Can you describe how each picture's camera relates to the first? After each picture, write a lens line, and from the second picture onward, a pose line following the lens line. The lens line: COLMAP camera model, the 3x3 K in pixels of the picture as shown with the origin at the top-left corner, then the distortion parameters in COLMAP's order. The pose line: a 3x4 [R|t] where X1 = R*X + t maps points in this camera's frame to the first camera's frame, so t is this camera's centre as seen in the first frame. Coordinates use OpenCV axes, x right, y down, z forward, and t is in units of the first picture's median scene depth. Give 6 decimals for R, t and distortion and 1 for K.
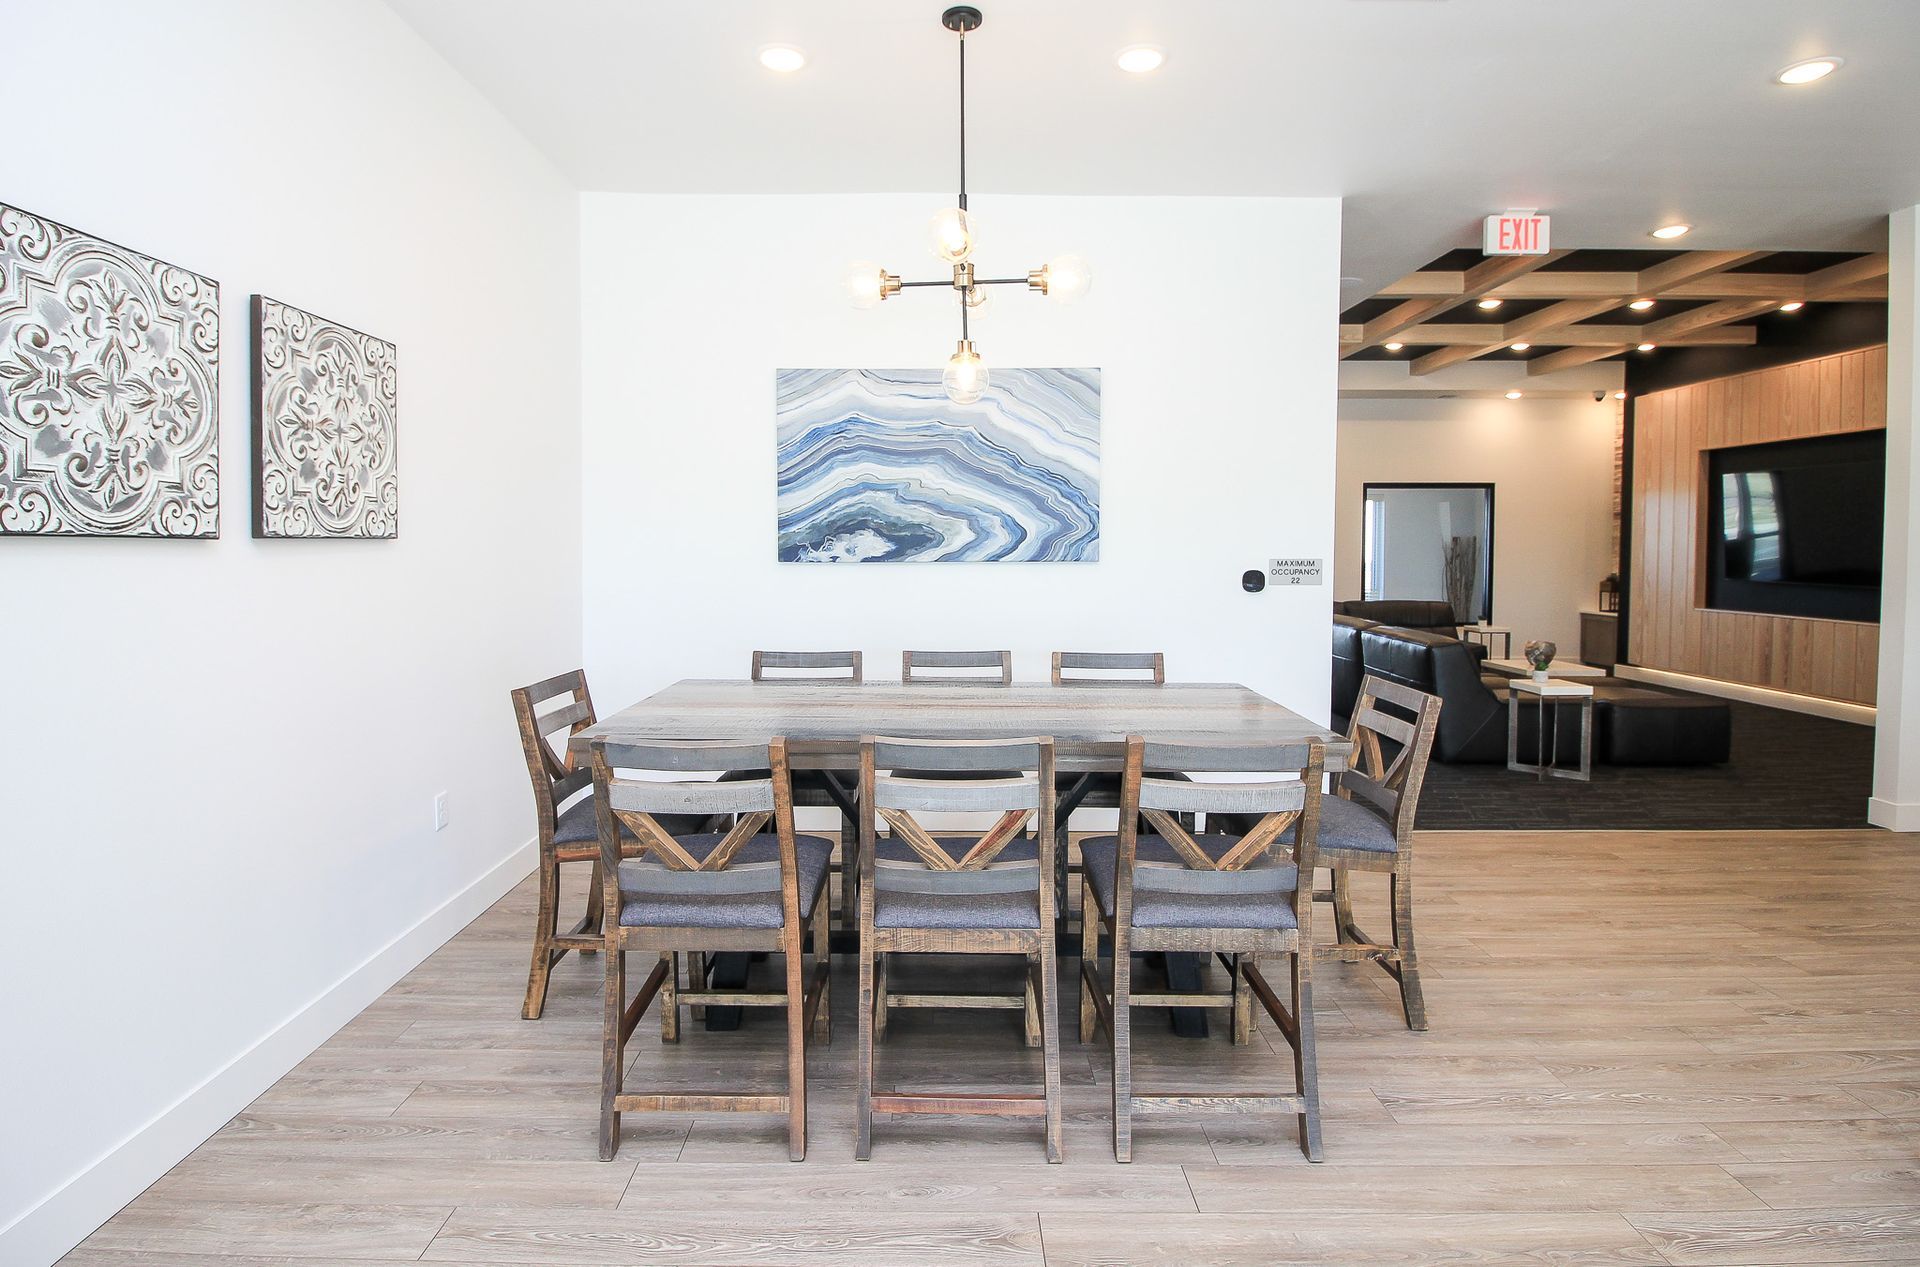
lens RADIAL K [[916.6, 0, 967.1], [0, 916.6, 575.9], [0, 0, 1]] dist [0.002901, -0.012523]
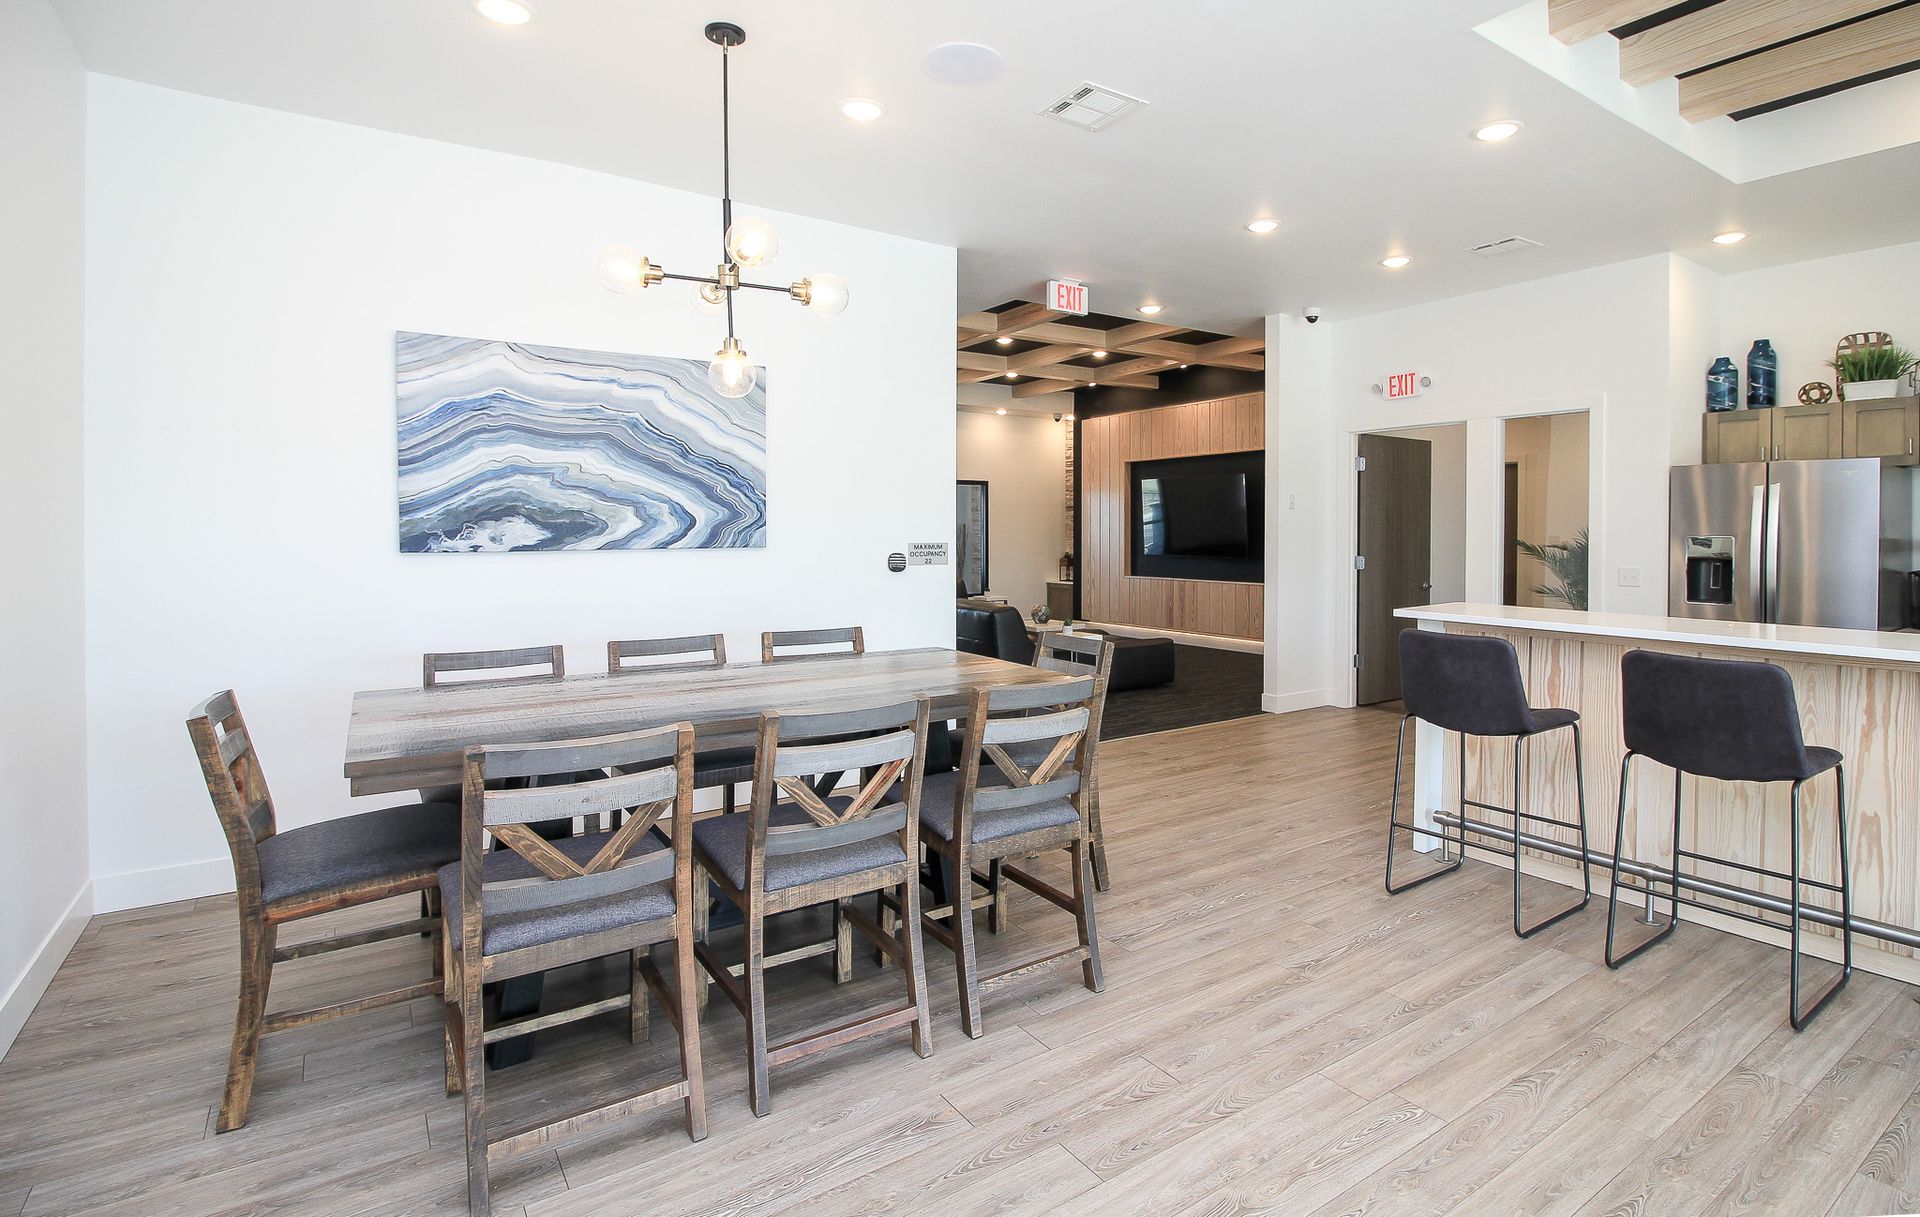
lens RADIAL K [[868.9, 0, 1006.2], [0, 868.9, 546.7], [0, 0, 1]] dist [0.001951, -0.009965]
pose [[0.836310, -0.012792, 0.548108, -0.177131], [0.021619, 0.999720, -0.009655, -0.000627], [-0.547831, 0.019924, 0.836352, -0.001039]]
